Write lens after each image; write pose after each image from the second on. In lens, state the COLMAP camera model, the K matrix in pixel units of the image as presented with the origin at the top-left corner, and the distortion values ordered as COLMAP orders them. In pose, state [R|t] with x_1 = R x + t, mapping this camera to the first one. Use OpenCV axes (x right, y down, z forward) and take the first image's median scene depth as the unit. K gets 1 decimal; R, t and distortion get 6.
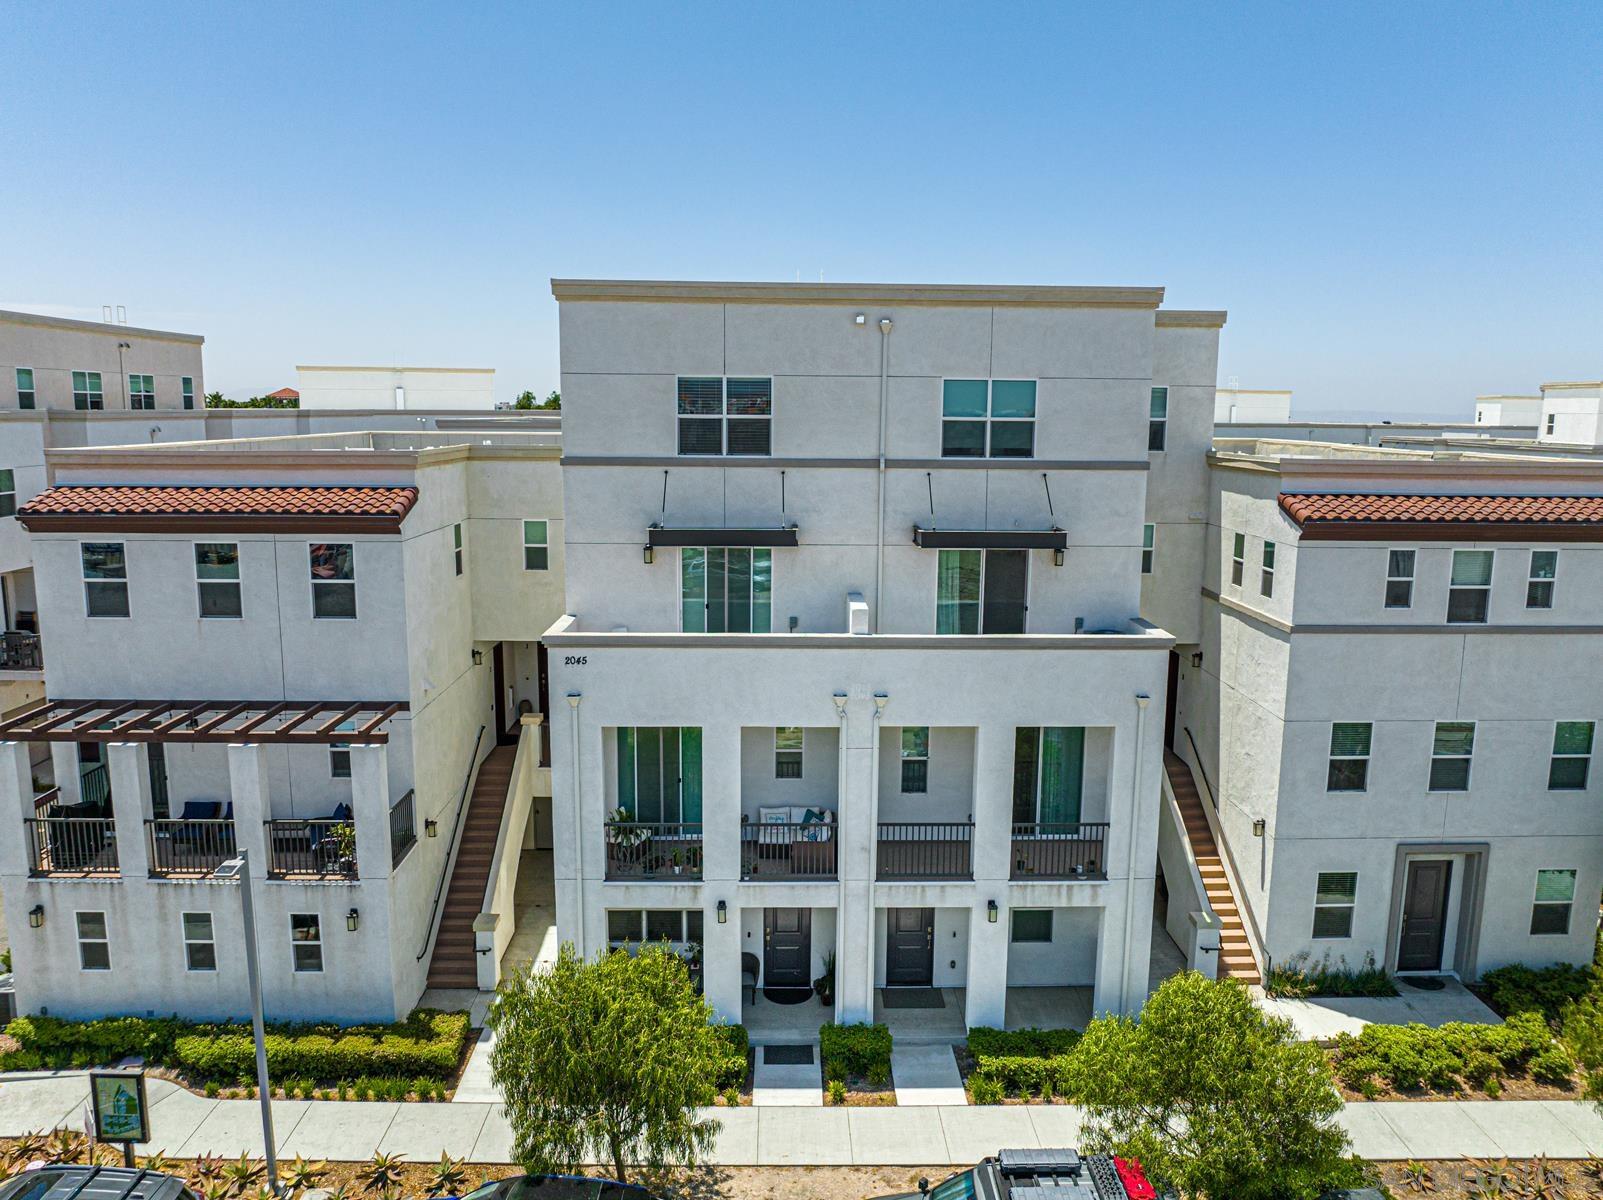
lens RADIAL K [[1140.8, 0, 805.8], [0, 1140.8, 594.8], [0, 0, 1]] dist [-0.034980, -0.000251]
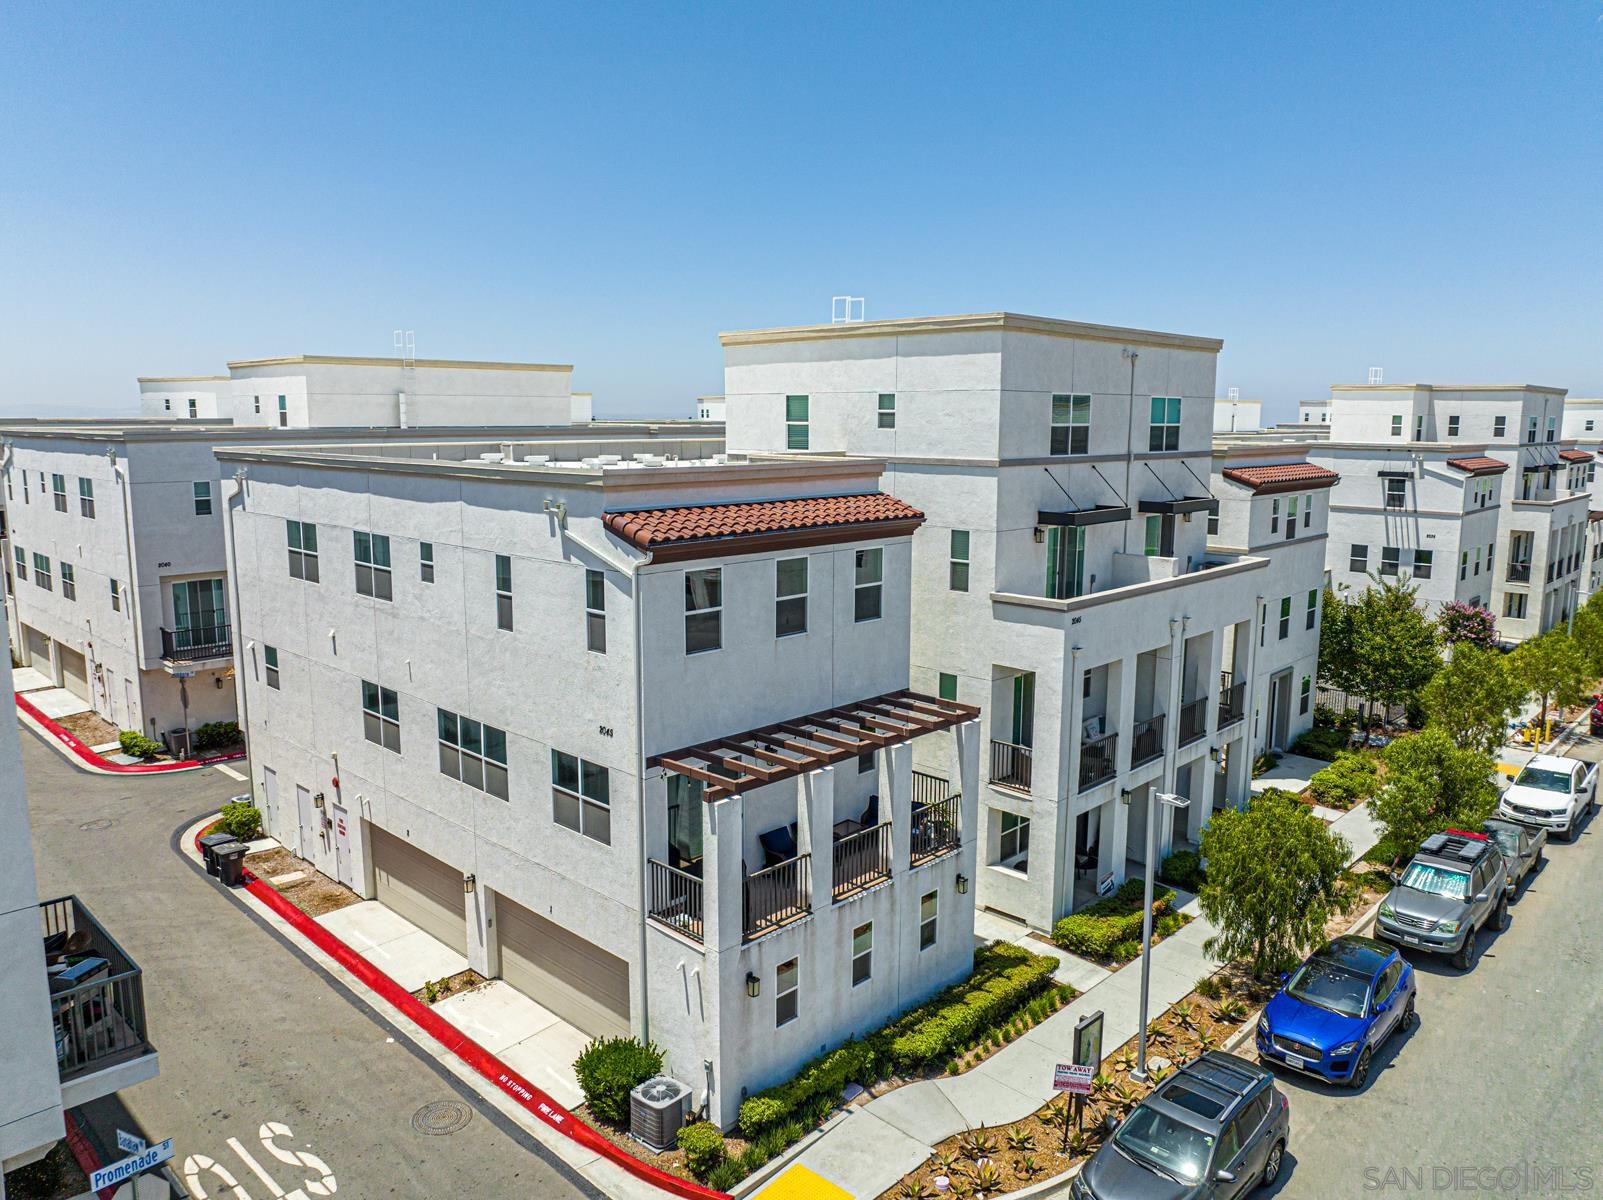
lens RADIAL K [[1140.8, 0, 802.5], [0, 1140.8, 597.5], [0, 0, 1]] dist [-0.034980, -0.000251]
pose [[0.710218, -0.116771, 0.694229, -1.197738], [0.114452, 0.992180, 0.049799, -0.060091], [-0.694615, 0.044088, 0.718029, 0.287013]]
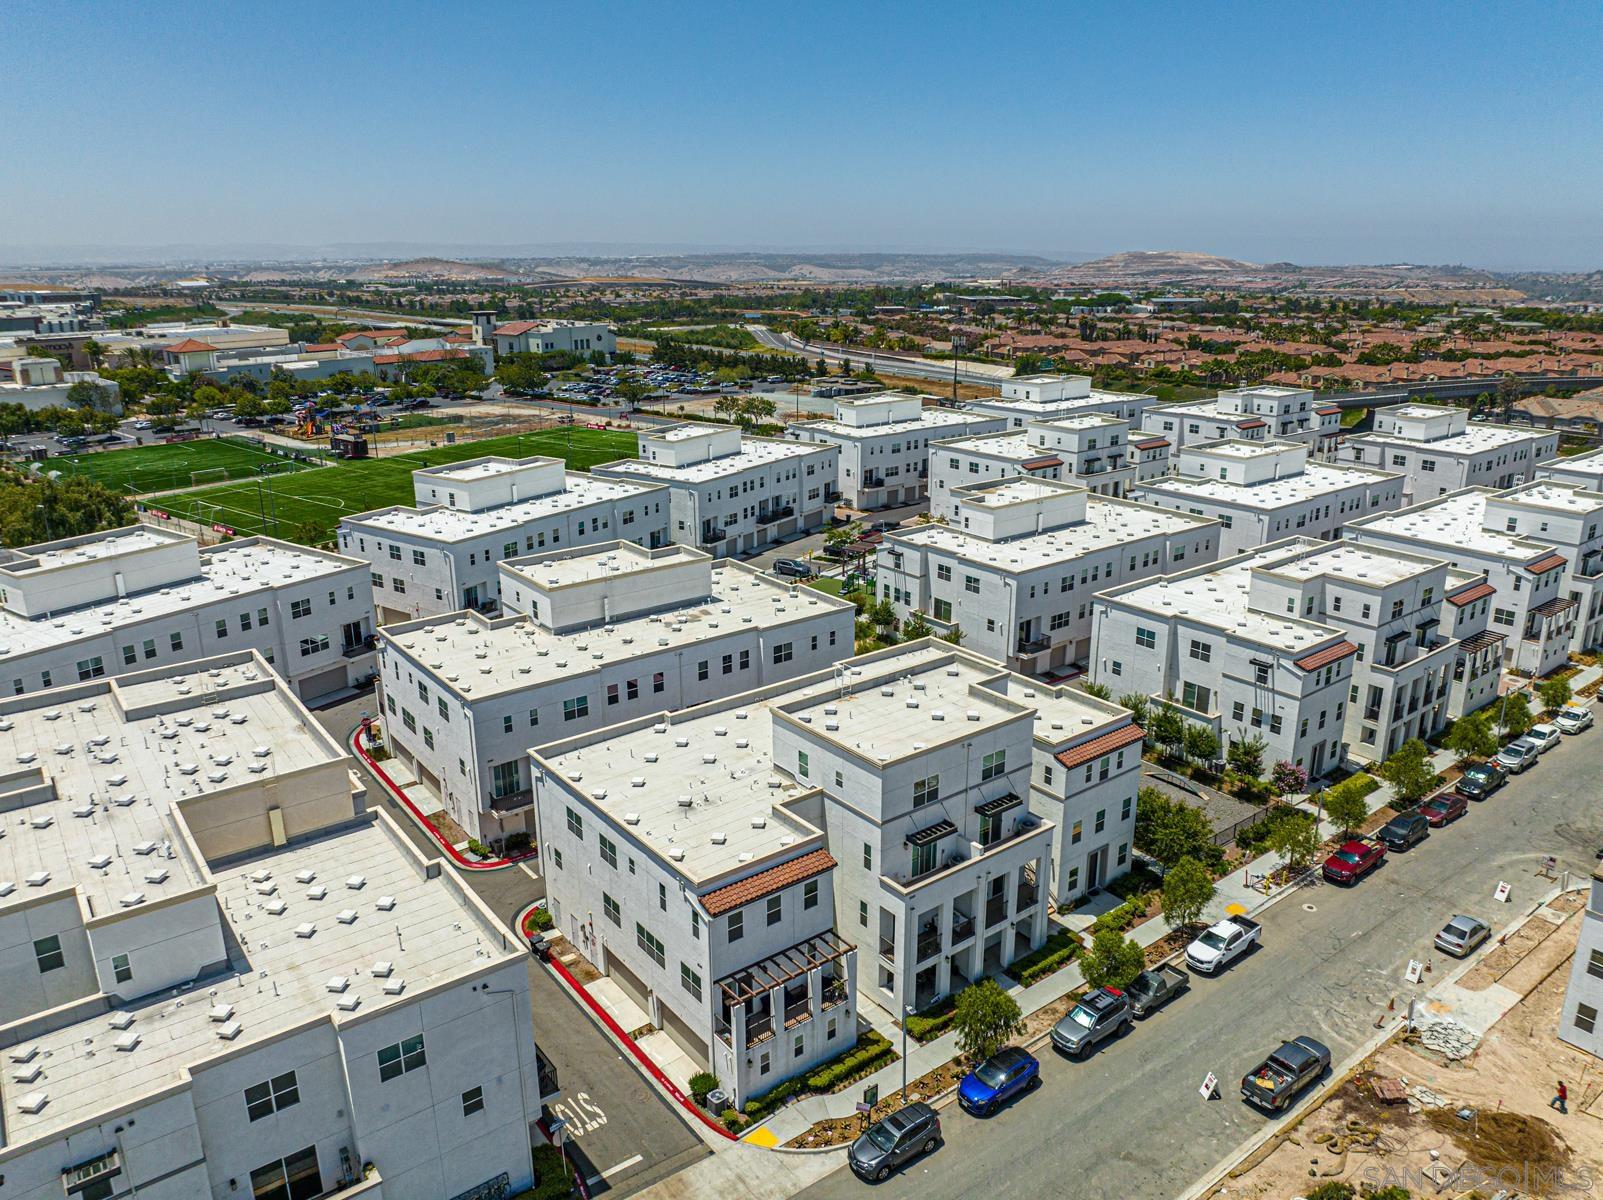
lens RADIAL K [[1140.8, 0, 804.1], [0, 1140.8, 601.3], [0, 0, 1]] dist [-0.034980, -0.000251]
pose [[0.806315, -0.189555, 0.560290, -1.725180], [0.107227, 0.978406, 0.176701, -1.100478], [-0.581686, -0.082398, 0.809229, -0.982895]]
